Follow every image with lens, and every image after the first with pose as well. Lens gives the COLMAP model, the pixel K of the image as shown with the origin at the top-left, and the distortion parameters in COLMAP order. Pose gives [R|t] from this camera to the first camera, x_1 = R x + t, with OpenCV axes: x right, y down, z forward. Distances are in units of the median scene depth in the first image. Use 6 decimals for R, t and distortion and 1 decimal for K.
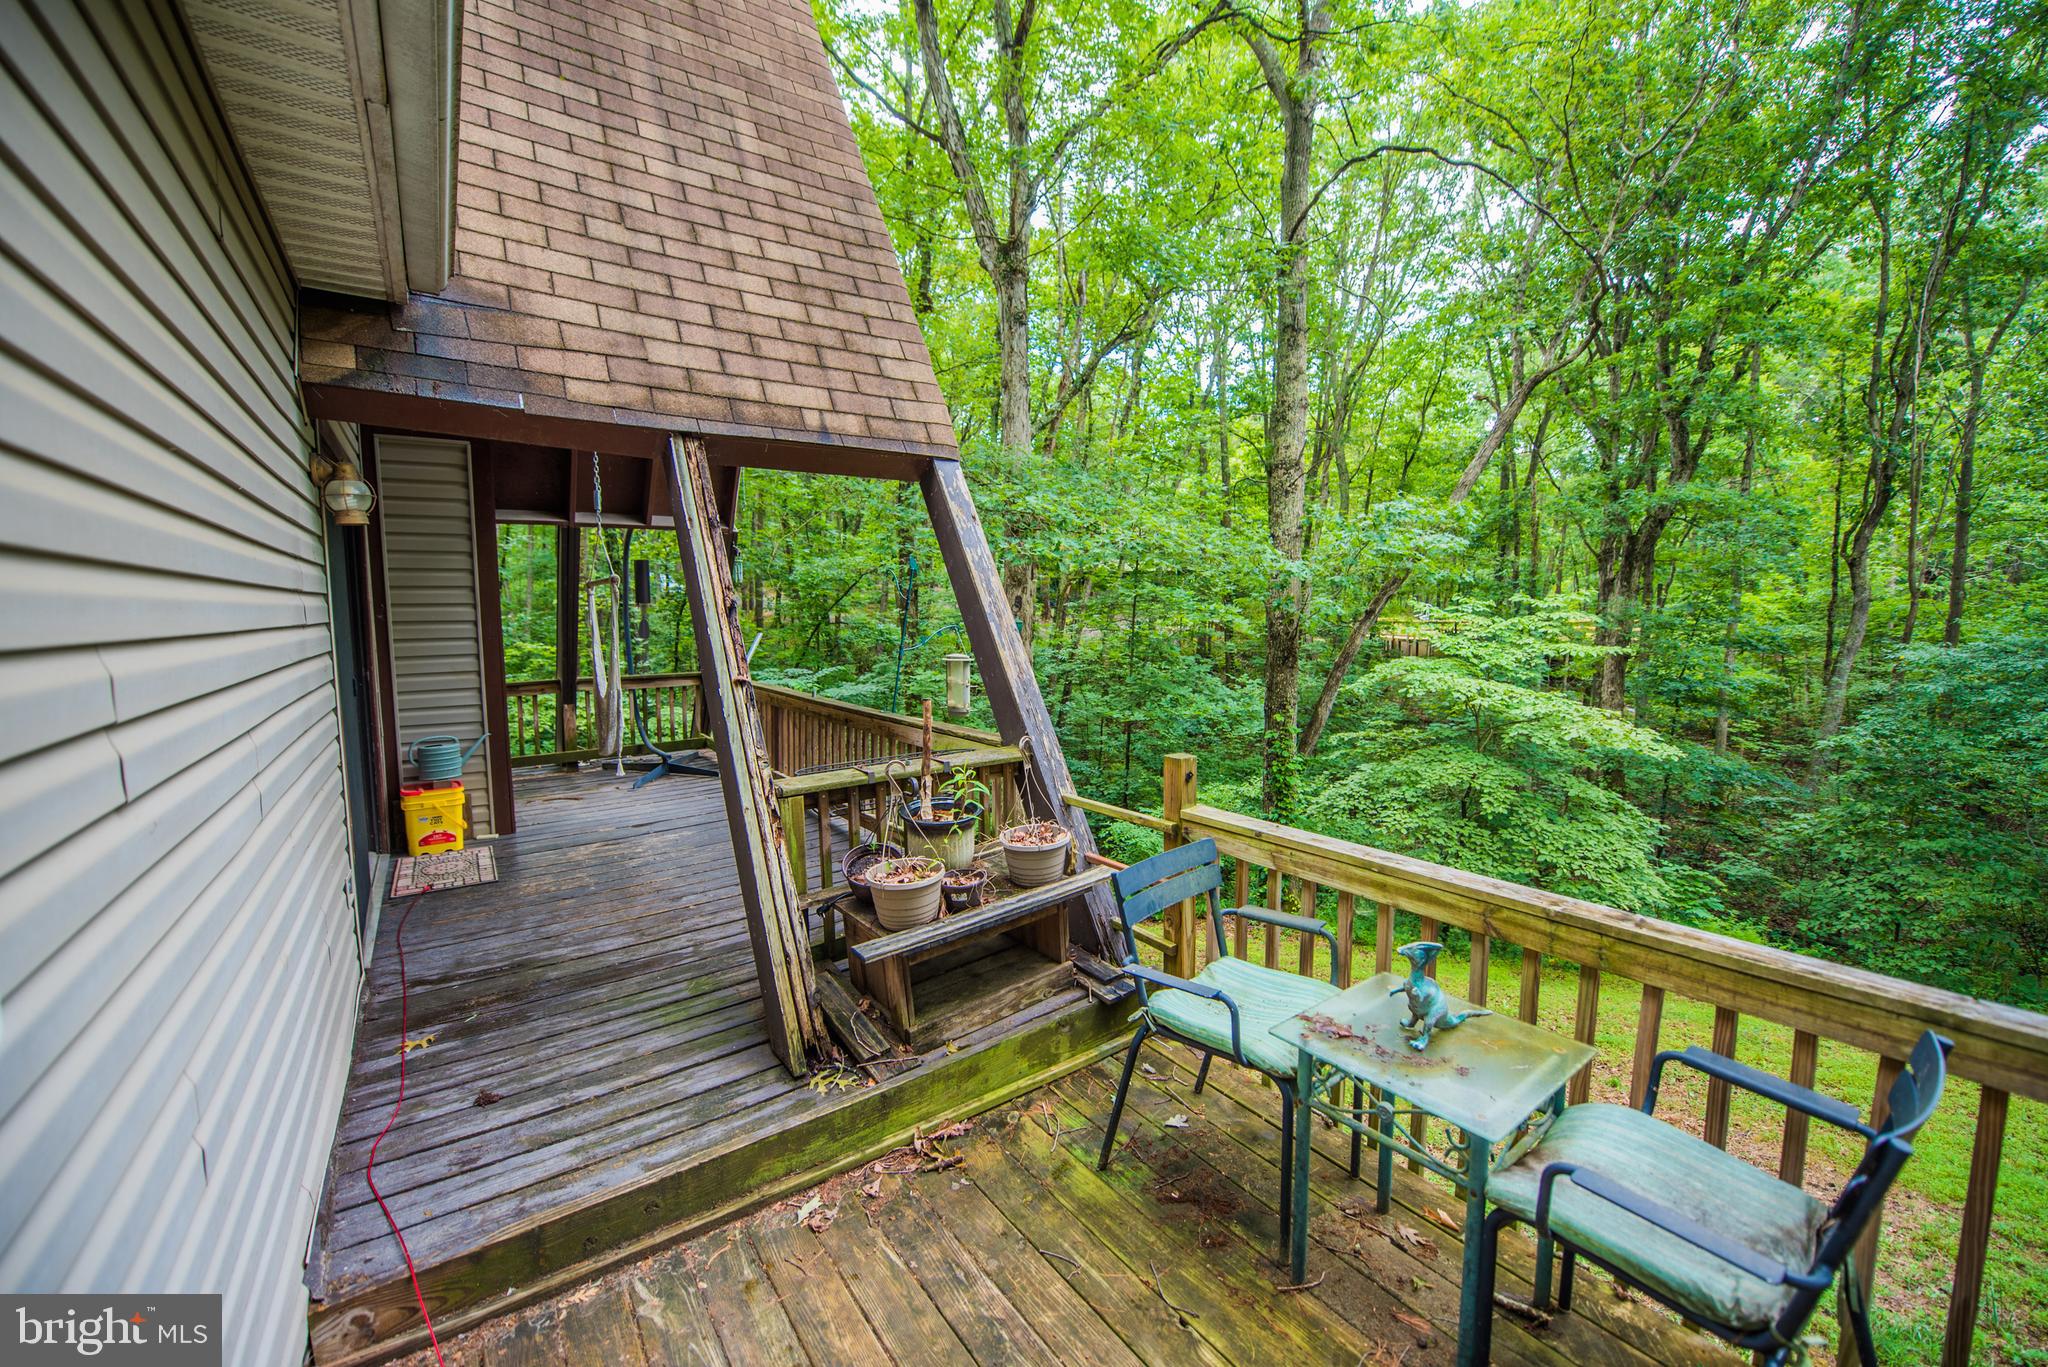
lens RADIAL K [[815.3, 0, 1018.3], [0, 815.3, 683.2], [0, 0, 1]] dist [-0.009796, -0.005346]
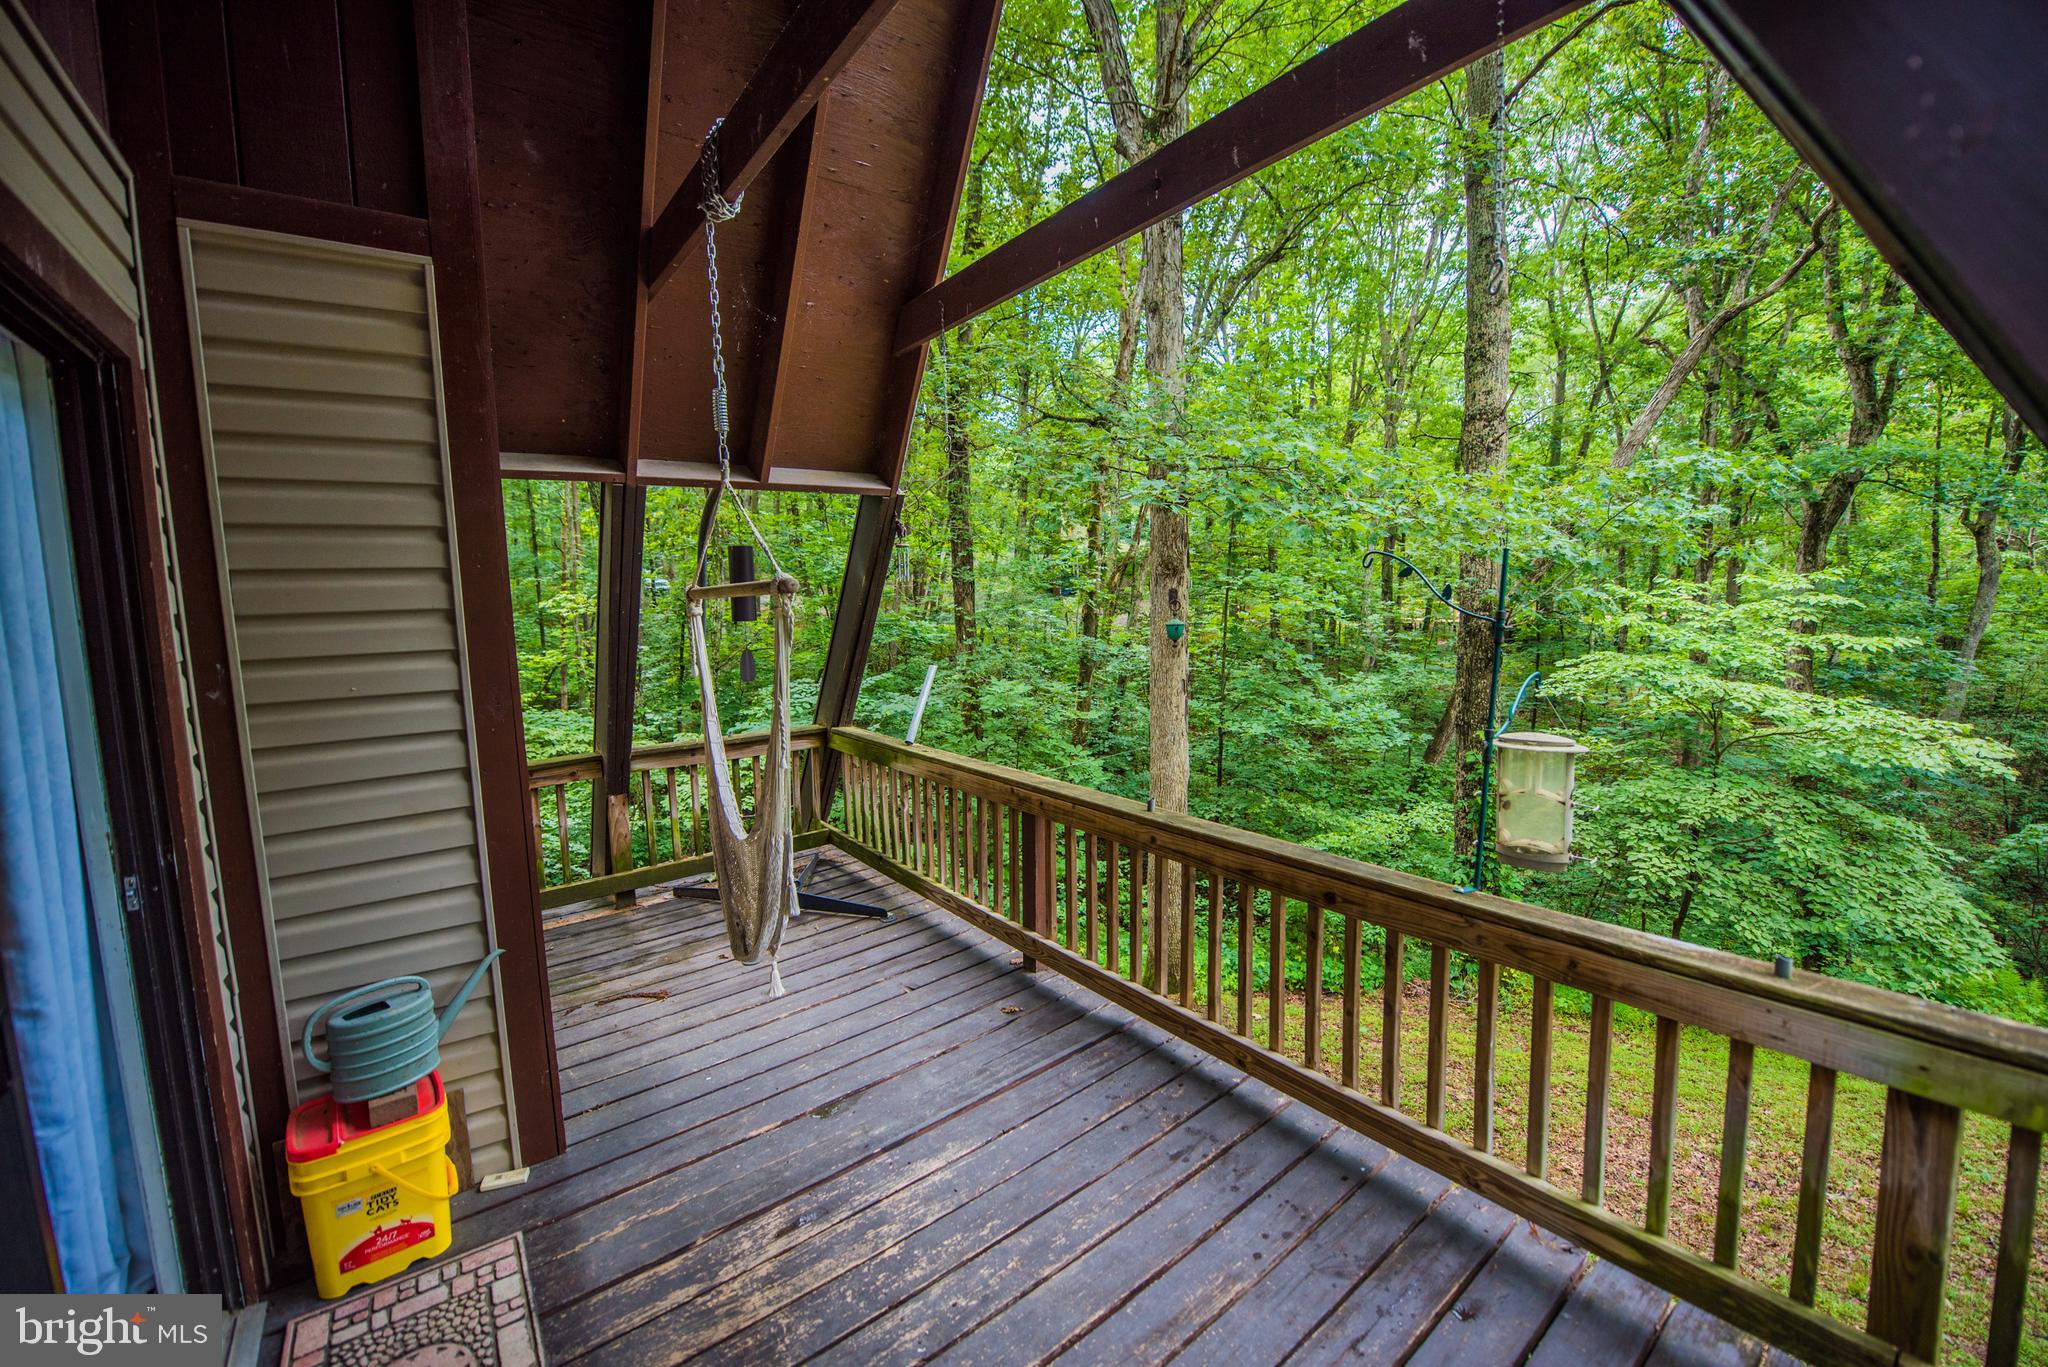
lens RADIAL K [[815.3, 0, 1018.3], [0, 815.3, 683.2], [0, 0, 1]] dist [-0.009796, -0.005346]
pose [[0.999483, -0.023657, 0.021773, -0.376667], [0.023328, 0.999612, 0.015247, -0.078338], [-0.022125, -0.014731, 0.999647, 0.555699]]
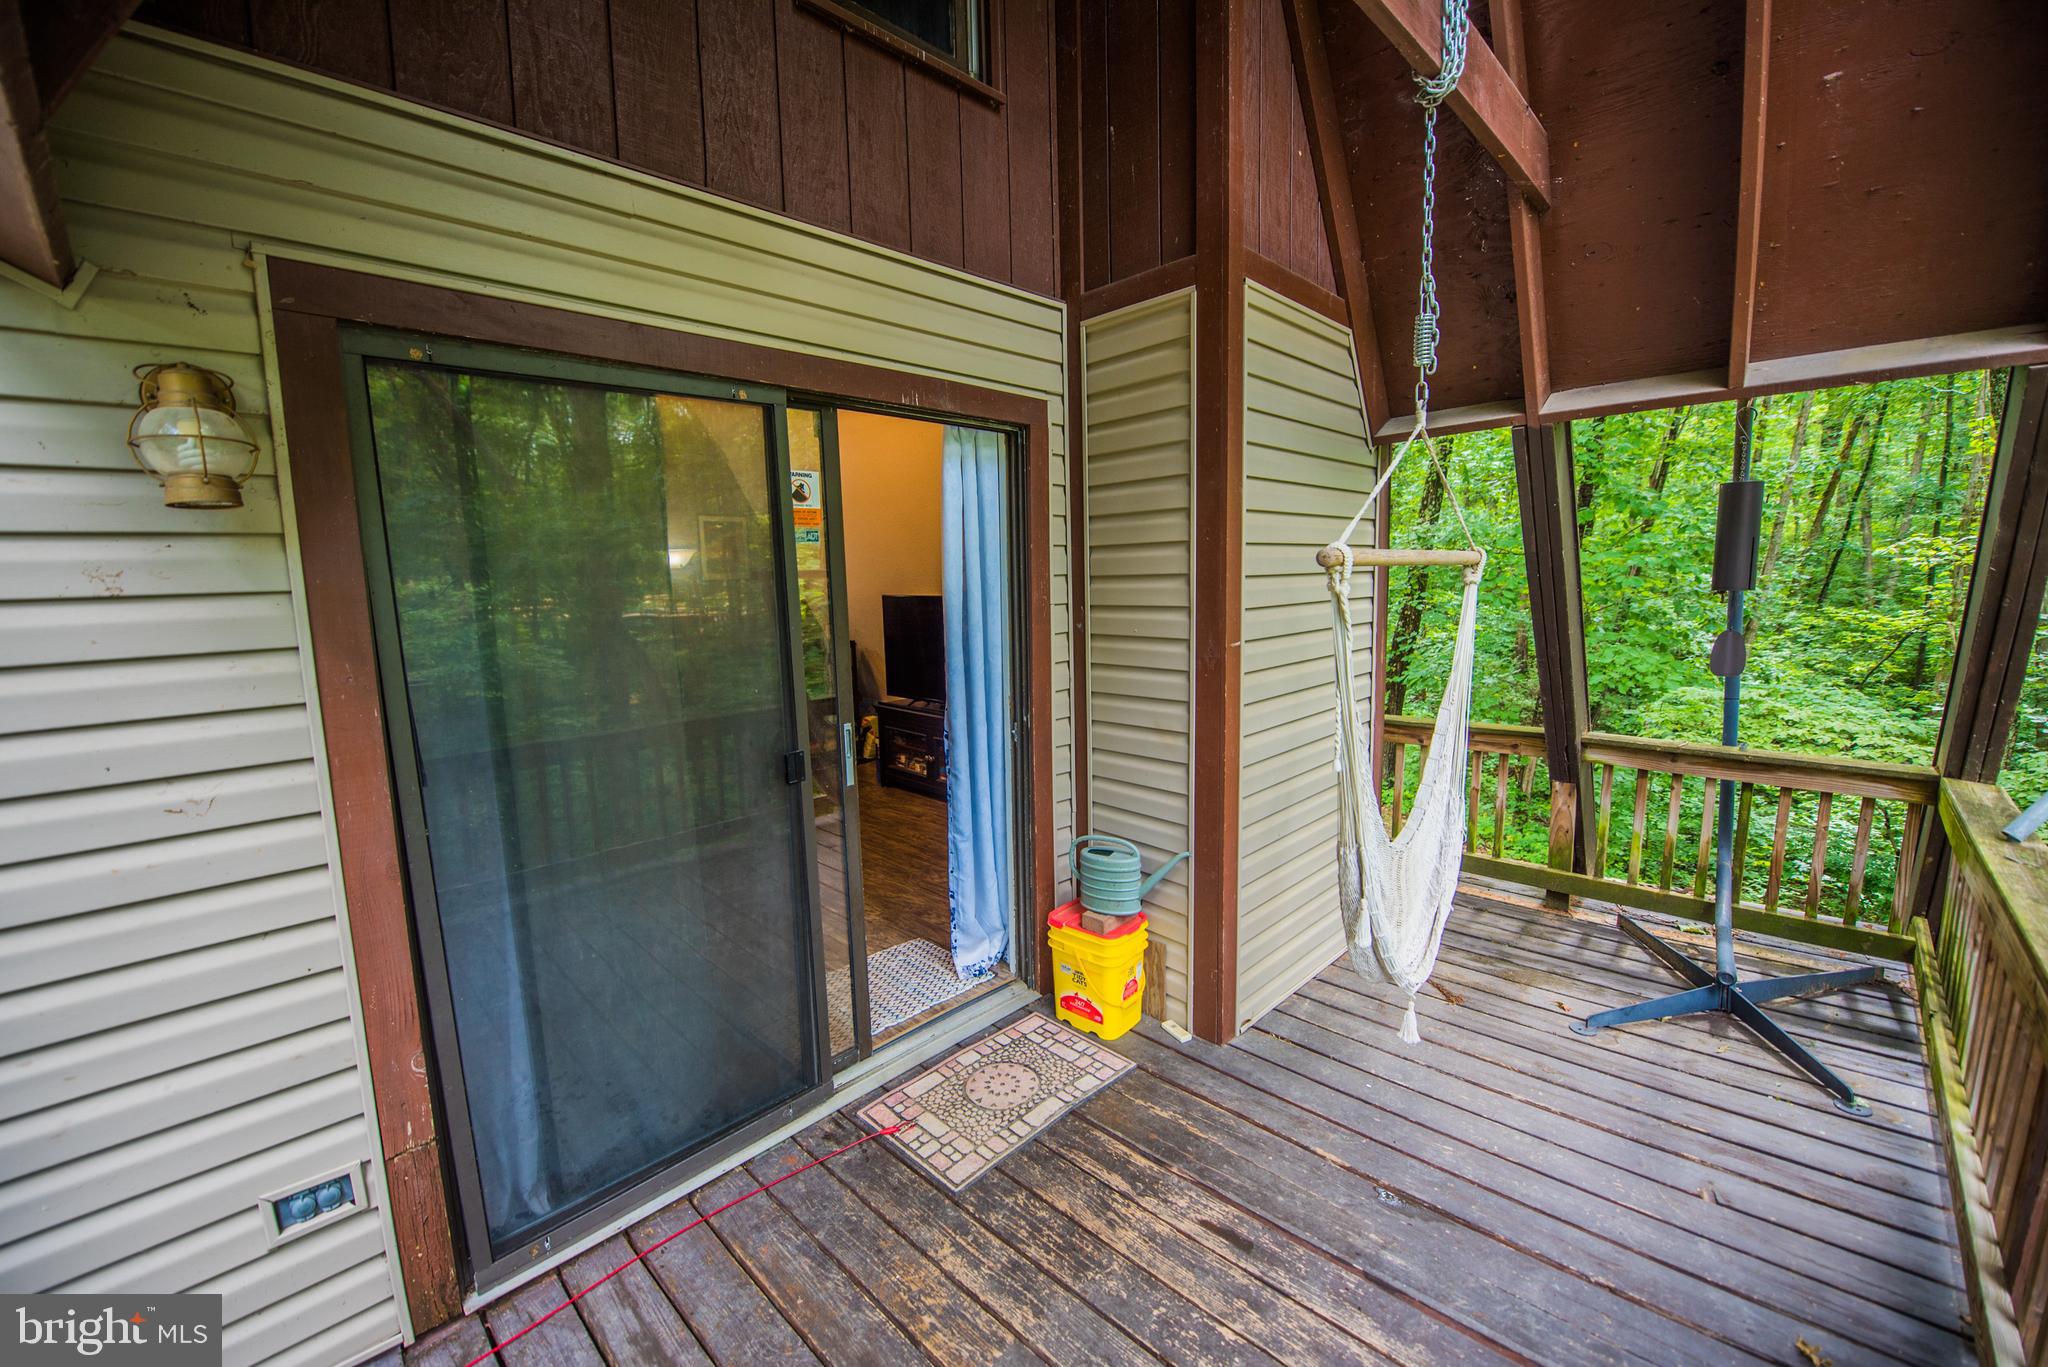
lens RADIAL K [[815.3, 0, 1018.3], [0, 815.3, 683.2], [0, 0, 1]] dist [-0.009796, -0.005346]
pose [[0.168995, 0.133950, -0.976472, -0.163772], [-0.068585, 0.989919, 0.123925, -0.104345], [0.983228, 0.046029, 0.176478, 0.778103]]
